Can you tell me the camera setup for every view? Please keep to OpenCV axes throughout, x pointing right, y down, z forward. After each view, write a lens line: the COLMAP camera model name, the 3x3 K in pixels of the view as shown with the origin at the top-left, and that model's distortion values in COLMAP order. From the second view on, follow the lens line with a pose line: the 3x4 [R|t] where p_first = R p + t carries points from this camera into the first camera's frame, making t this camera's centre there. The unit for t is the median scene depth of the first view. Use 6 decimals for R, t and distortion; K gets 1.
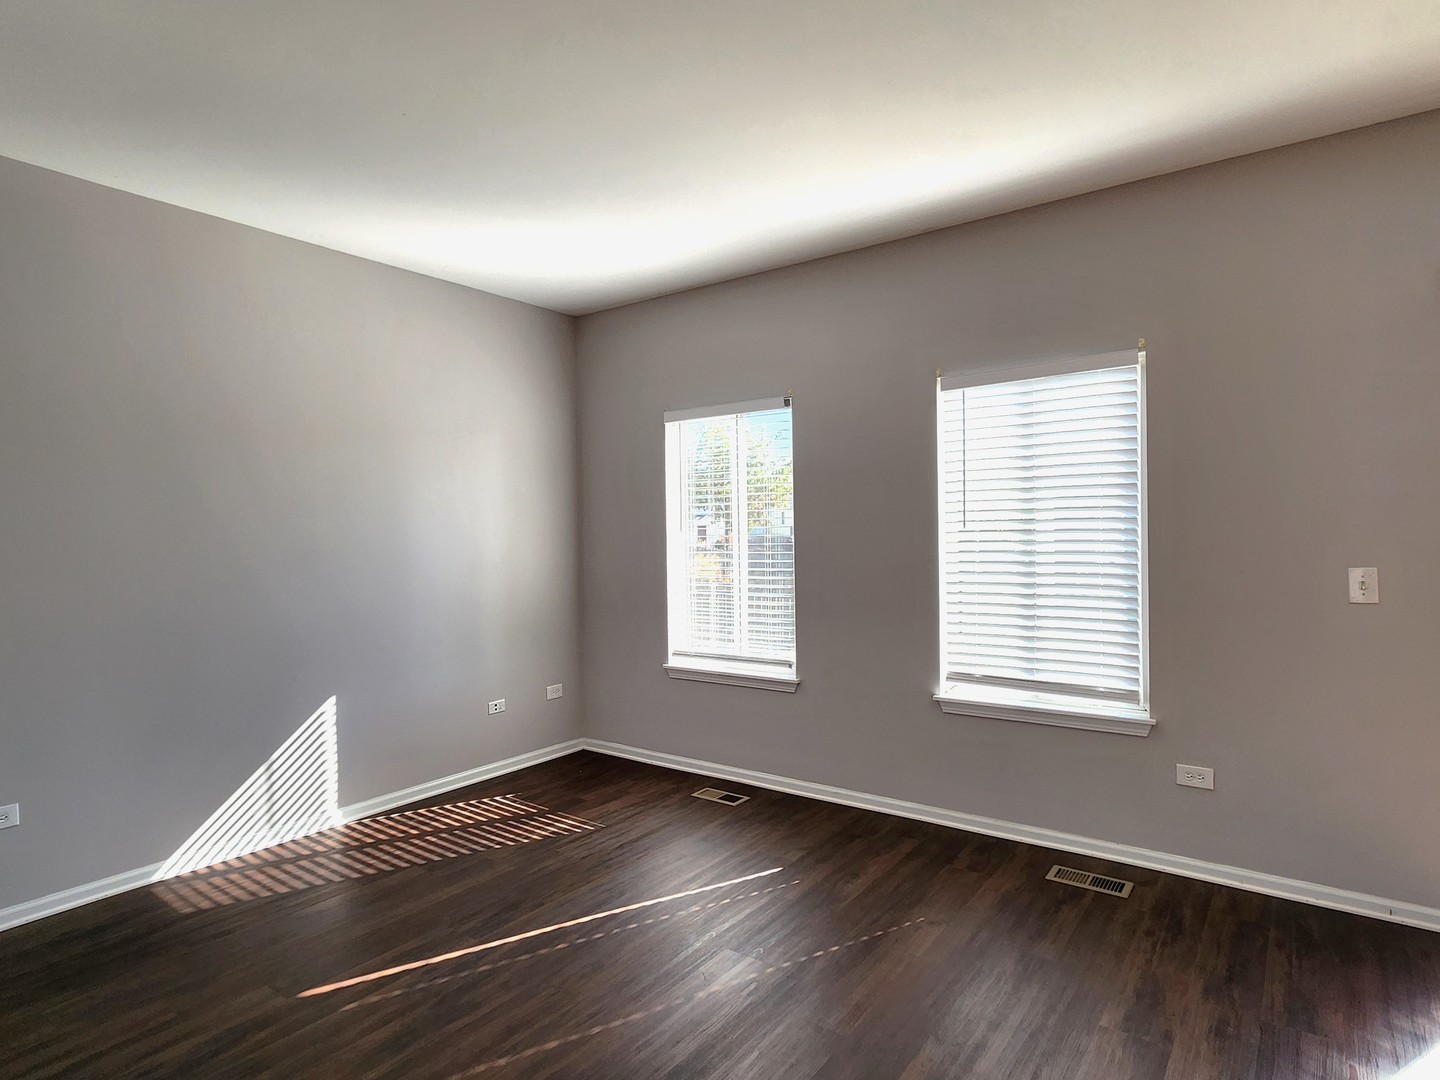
lens RADIAL K [[803.1, 0, 720.0], [0, 803.1, 540.0], [0, 0, 1]] dist [-0.001958, -0.000719]
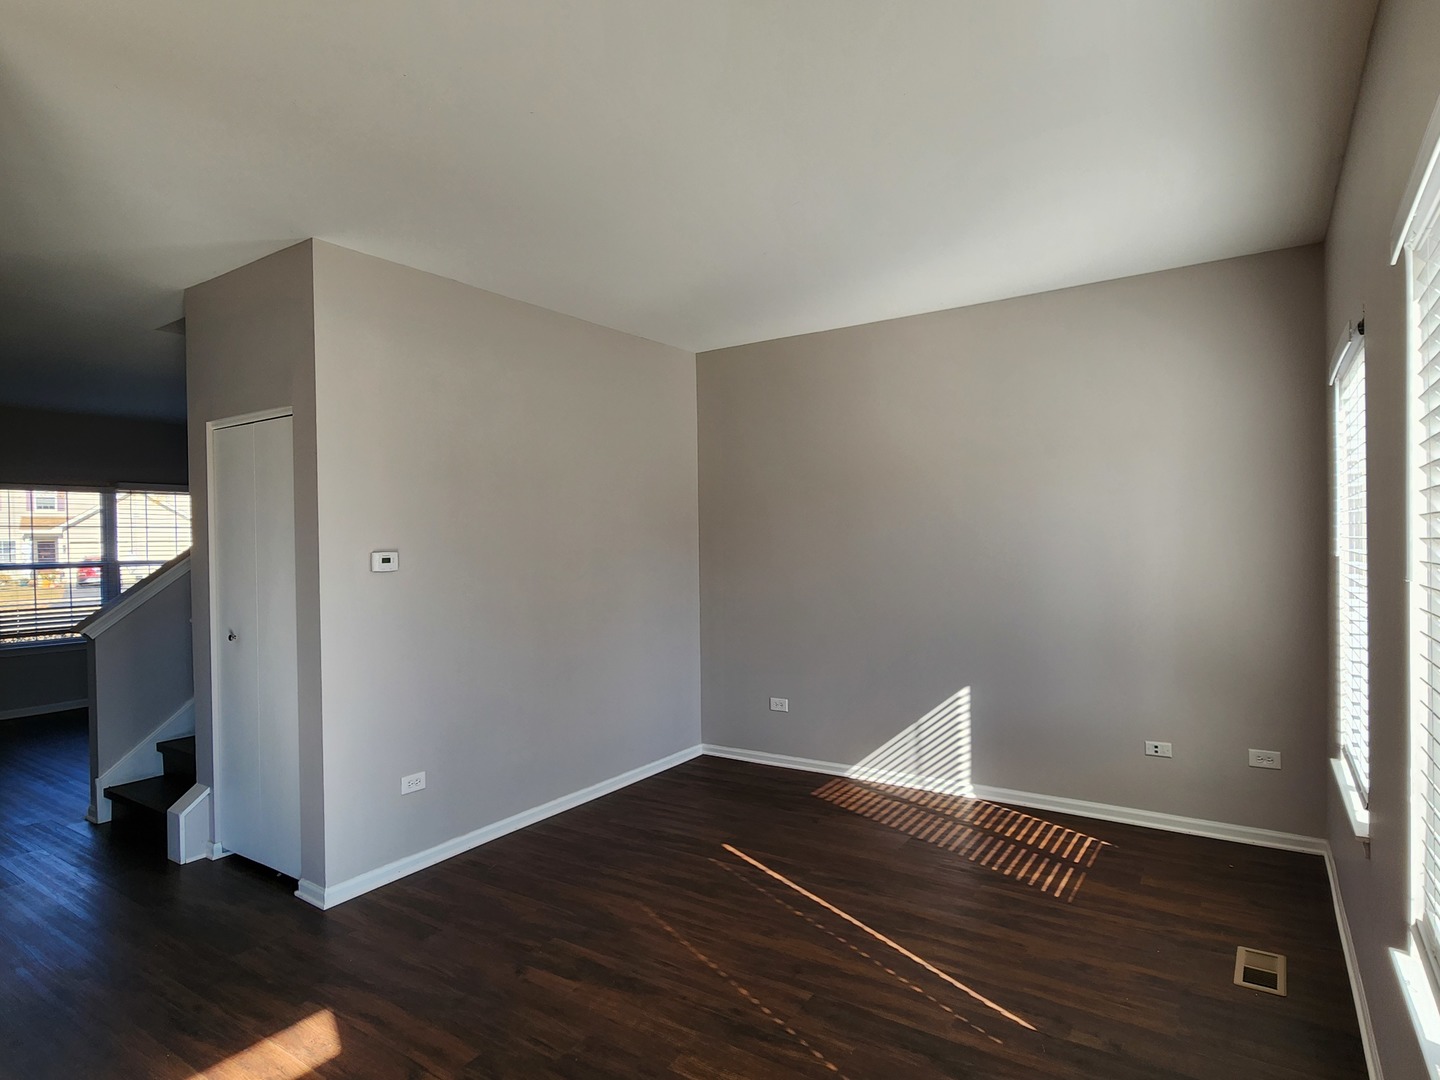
lens RADIAL K [[803.1, 0, 720.0], [0, 803.1, 540.0], [0, 0, 1]] dist [-0.001958, -0.000719]
pose [[0.033447, 0.015597, -0.999319, 0.683104], [0.006281, 0.999855, 0.015816, -0.040792], [0.999421, -0.006805, 0.033345, 0.605858]]
